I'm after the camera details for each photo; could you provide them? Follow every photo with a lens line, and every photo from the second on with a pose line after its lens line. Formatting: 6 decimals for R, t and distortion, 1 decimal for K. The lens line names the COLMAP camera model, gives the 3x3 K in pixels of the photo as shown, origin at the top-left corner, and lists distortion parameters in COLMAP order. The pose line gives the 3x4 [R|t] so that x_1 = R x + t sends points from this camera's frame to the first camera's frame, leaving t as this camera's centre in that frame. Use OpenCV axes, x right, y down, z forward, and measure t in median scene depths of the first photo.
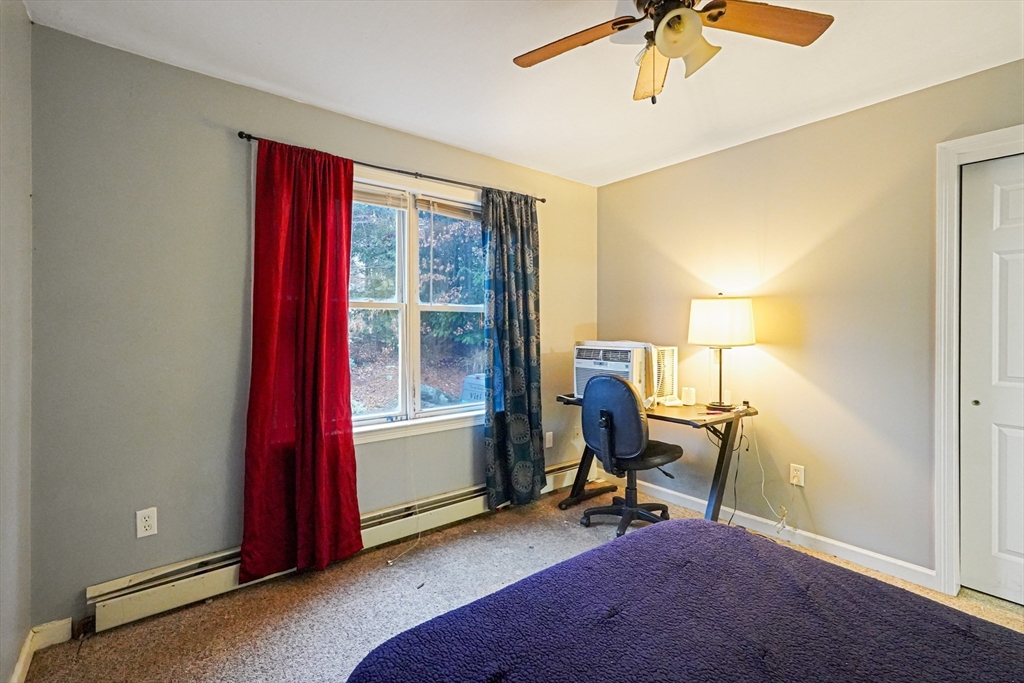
lens RADIAL K [[466.7, 0, 513.0], [0, 466.7, 332.0], [0, 0, 1]] dist [-0.000771, -0.000077]
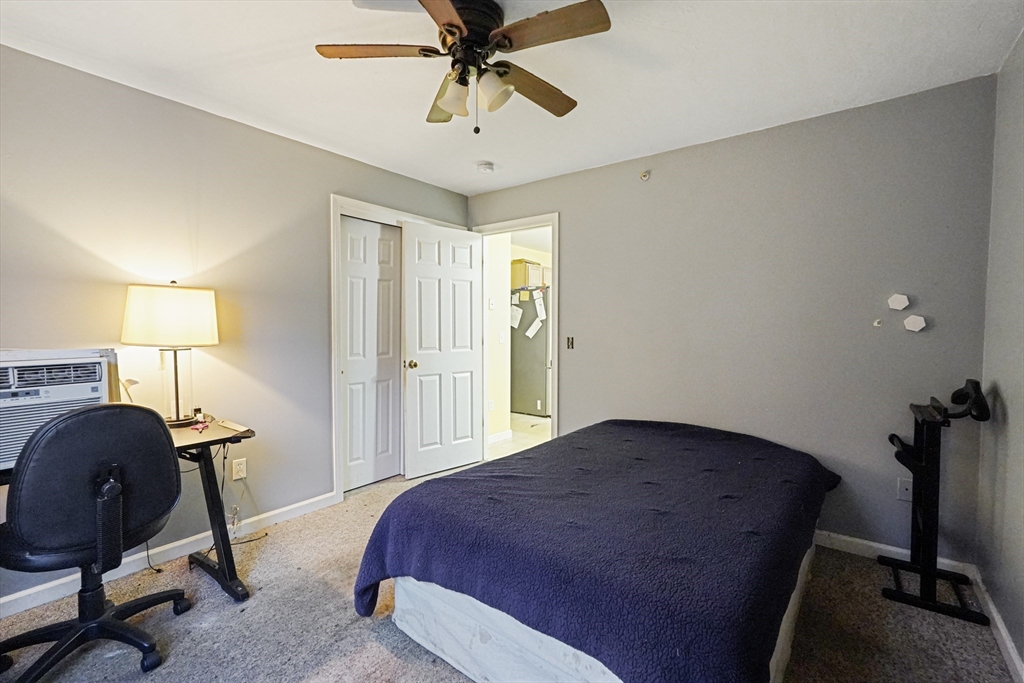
lens RADIAL K [[466.7, 0, 512.4], [0, 466.7, 339.2], [0, 0, 1]] dist [-0.000771, -0.000077]
pose [[-0.237731, -0.036734, 0.970636, -0.476710], [0.006845, 0.999196, 0.039492, -0.011145], [-0.971307, 0.016032, -0.237288, 0.625804]]
